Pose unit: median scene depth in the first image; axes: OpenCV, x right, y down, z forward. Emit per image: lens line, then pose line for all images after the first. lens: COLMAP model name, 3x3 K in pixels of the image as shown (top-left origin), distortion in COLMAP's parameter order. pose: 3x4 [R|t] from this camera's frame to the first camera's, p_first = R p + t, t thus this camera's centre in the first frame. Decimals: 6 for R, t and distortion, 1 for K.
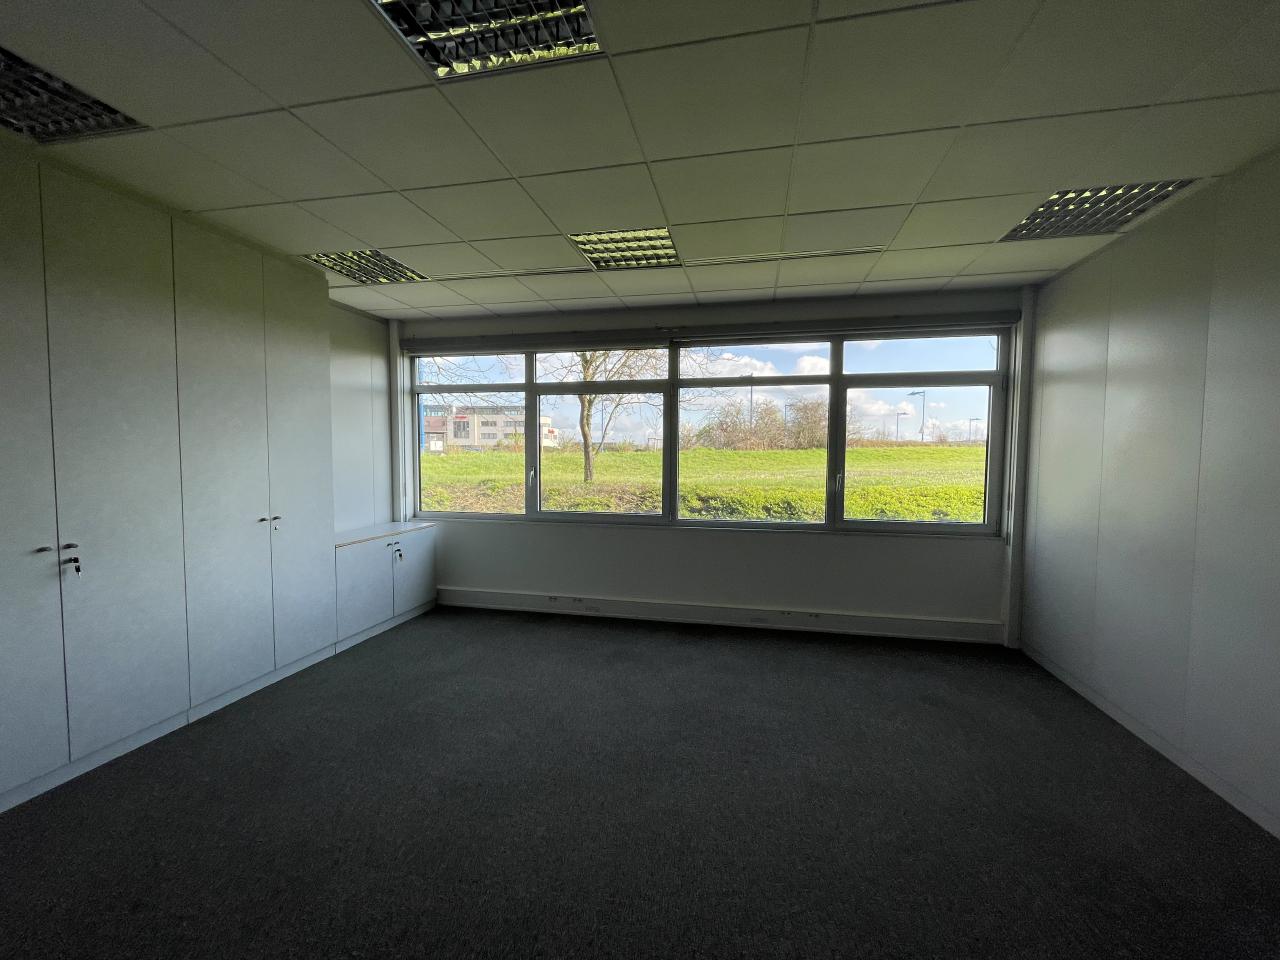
lens RADIAL K [[594.5, 0, 640.0], [0, 594.5, 480.0], [0, 0, 1]] dist [-0.000654, -0.000145]
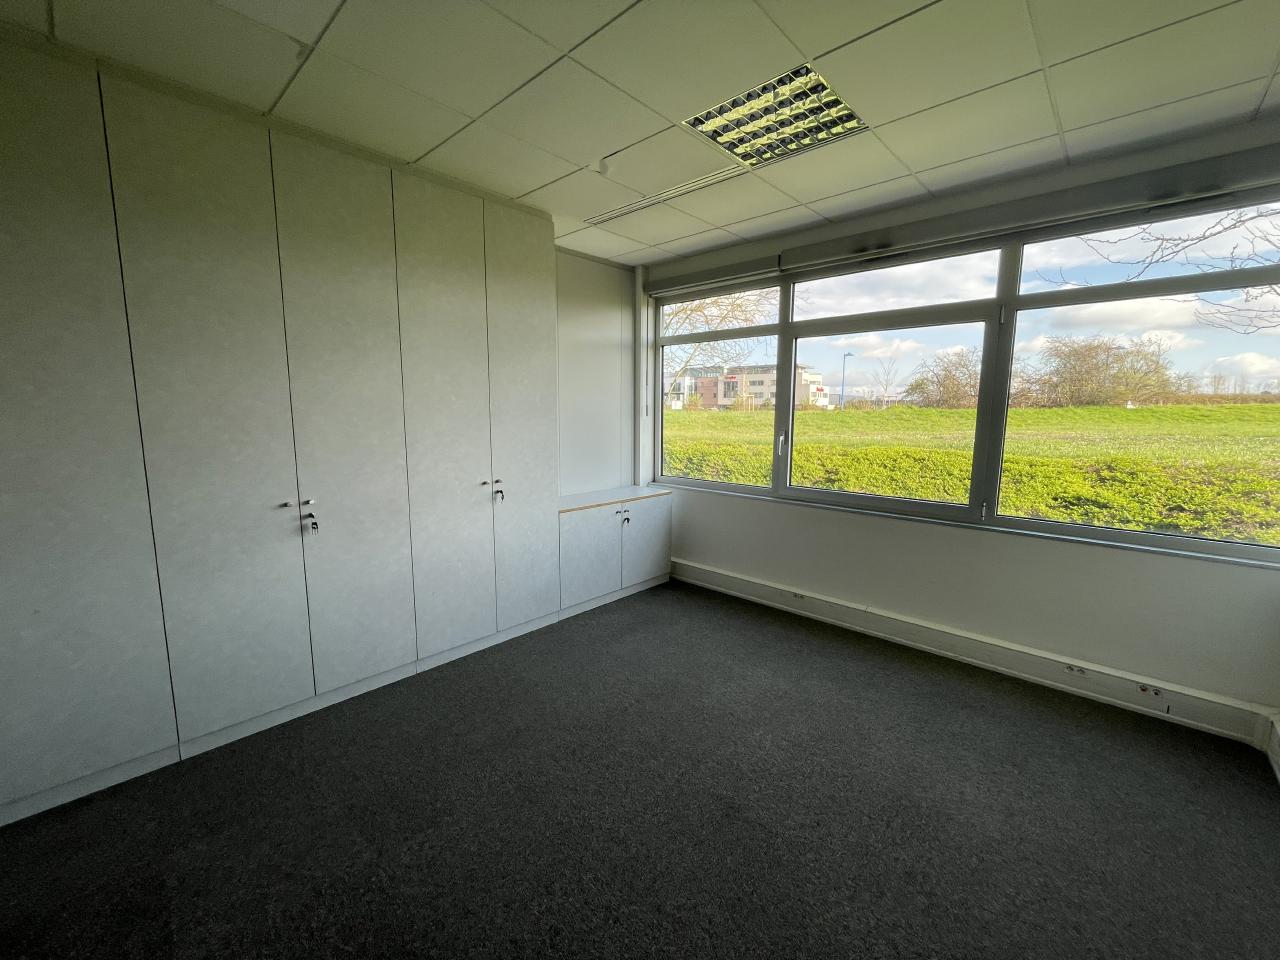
lens RADIAL K [[513.9, 0, 621.8], [0, 513.9, 489.3], [0, 0, 1]] dist [-0.074429, -0.000078]
pose [[0.861174, 0.075460, -0.502678, -0.018133], [-0.023595, 0.993788, 0.108762, -0.012017], [0.507763, -0.081802, 0.857604, 0.295242]]
